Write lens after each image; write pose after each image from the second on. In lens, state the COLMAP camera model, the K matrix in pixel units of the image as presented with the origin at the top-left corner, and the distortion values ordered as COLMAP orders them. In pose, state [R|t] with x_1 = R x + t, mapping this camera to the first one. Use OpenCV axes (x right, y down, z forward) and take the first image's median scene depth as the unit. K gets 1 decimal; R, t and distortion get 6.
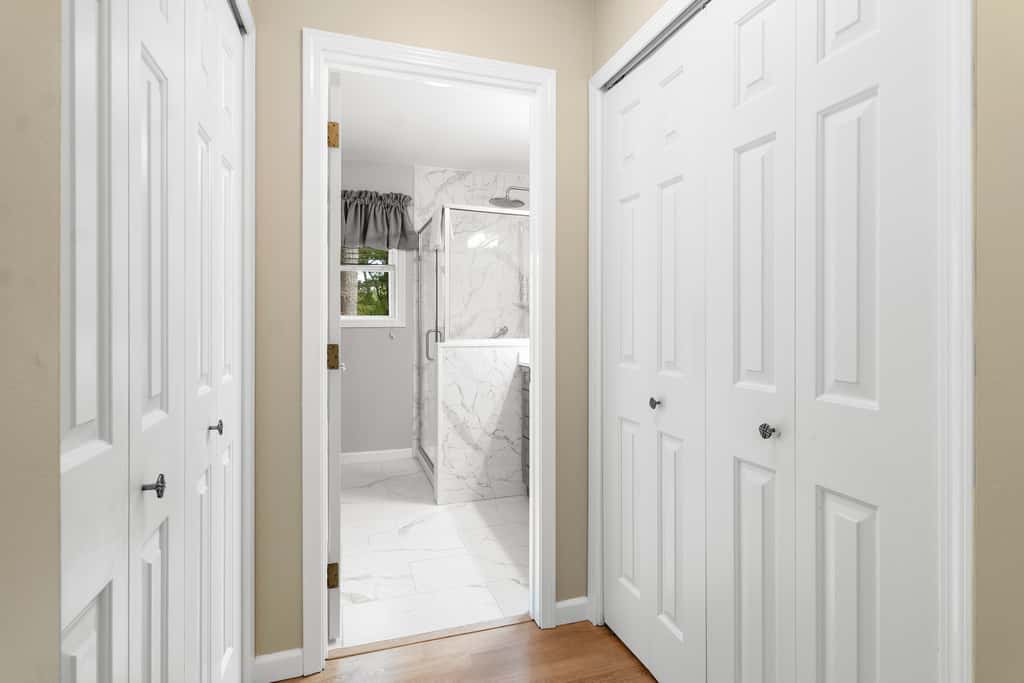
lens RADIAL K [[525.6, 0, 513.1], [0, 525.6, 322.9], [0, 0, 1]] dist [0.002724, 0.000431]
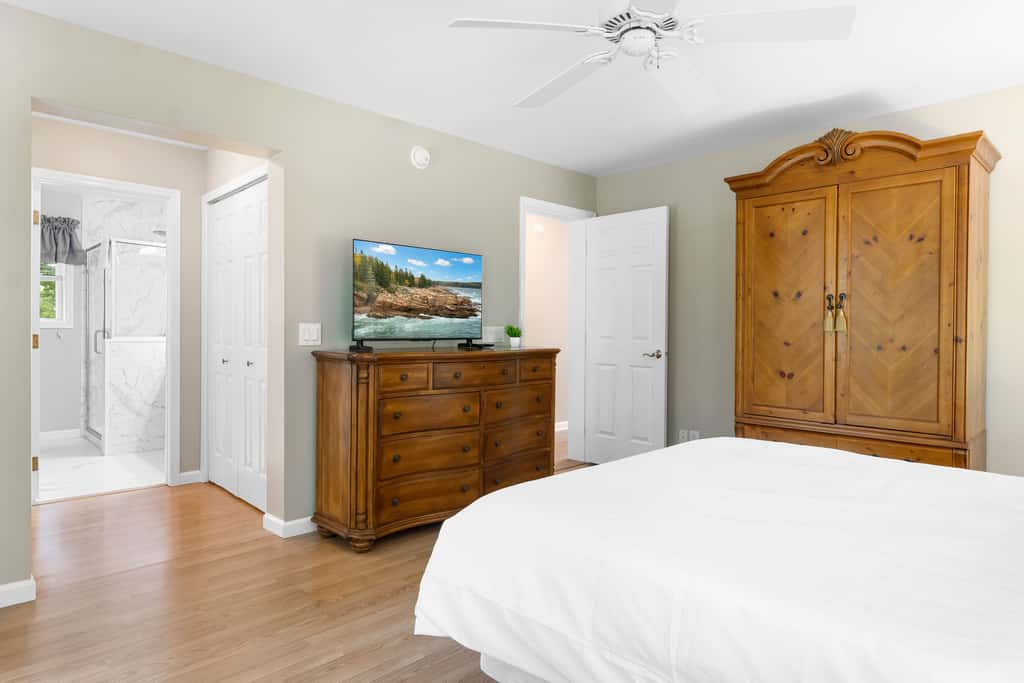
lens RADIAL K [[644.8, 0, 542.7], [0, 644.8, 330.2], [0, 0, 1]] dist [0.001258, 0.000120]
pose [[0.899127, 0.003070, 0.437677, 0.120391], [-0.004073, 0.999991, 0.001351, 0.005733], [-0.437669, -0.002998, 0.899131, -0.835605]]
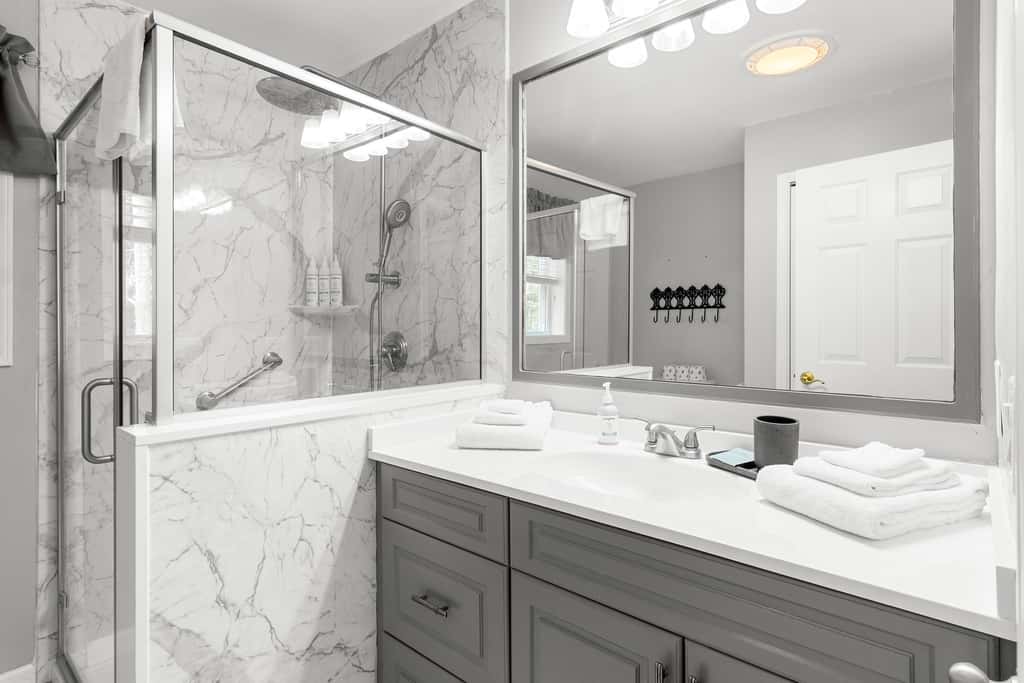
lens RADIAL K [[525.6, 0, 513.1], [0, 525.6, 322.9], [0, 0, 1]] dist [0.002724, 0.000431]
pose [[0.859138, -0.002640, 0.511738, -0.086643], [0.007243, 0.999949, -0.007002, -0.020309], [-0.511694, 0.009723, 0.859113, 0.482113]]
